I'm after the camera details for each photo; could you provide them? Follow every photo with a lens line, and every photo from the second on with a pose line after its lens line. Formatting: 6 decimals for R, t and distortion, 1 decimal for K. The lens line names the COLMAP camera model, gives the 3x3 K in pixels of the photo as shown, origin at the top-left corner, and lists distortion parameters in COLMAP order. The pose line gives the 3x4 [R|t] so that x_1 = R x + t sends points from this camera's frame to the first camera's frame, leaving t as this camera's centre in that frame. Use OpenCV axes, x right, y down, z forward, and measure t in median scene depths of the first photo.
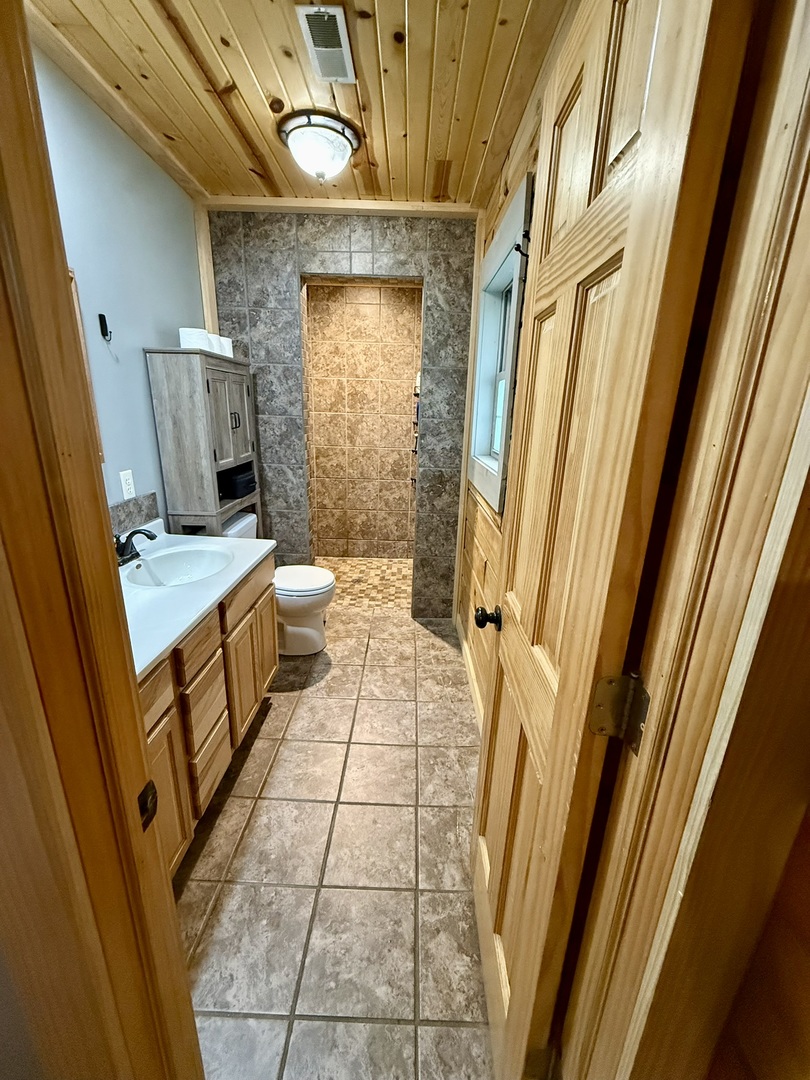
lens RADIAL K [[433.5, 0, 404.2], [0, 433.5, 537.1], [0, 0, 1]] dist [0.002248, -0.000586]
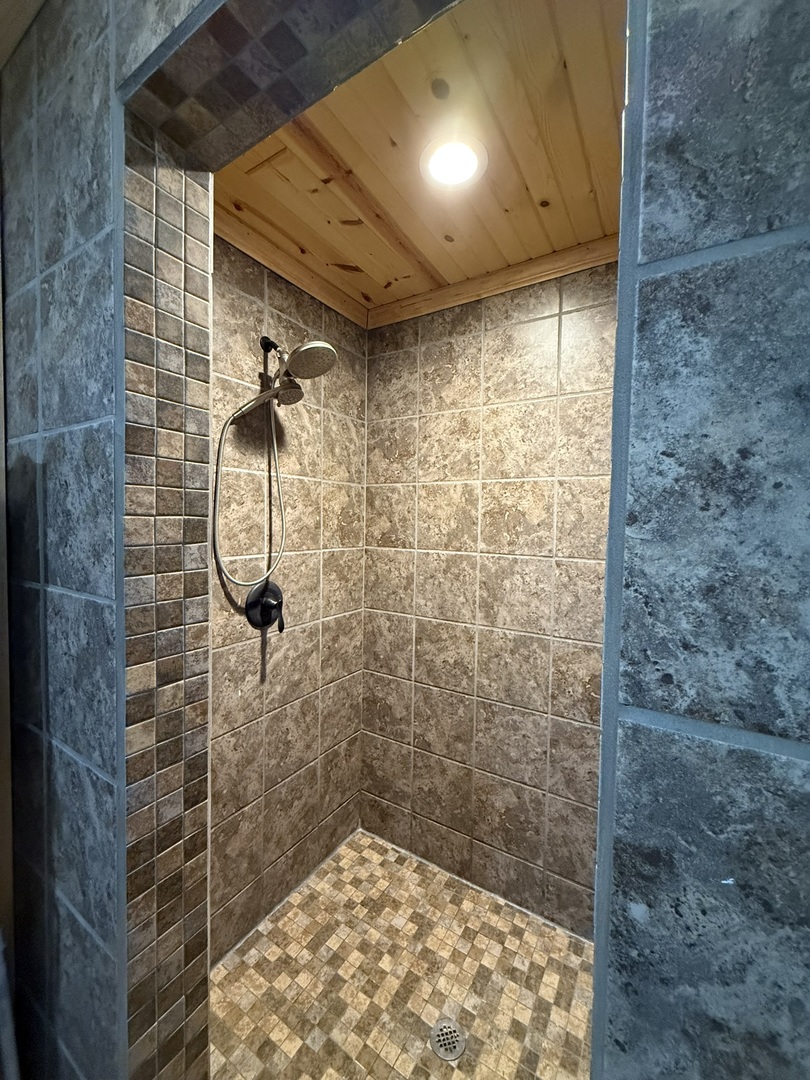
lens RADIAL K [[433.5, 0, 403.8], [0, 433.5, 537.6], [0, 0, 1]] dist [0.002248, -0.000586]
pose [[0.857500, 0.005702, -0.514453, 0.032484], [-0.139151, 0.965240, -0.221242, -0.192220], [0.495309, 0.261302, 0.828487, 0.586704]]
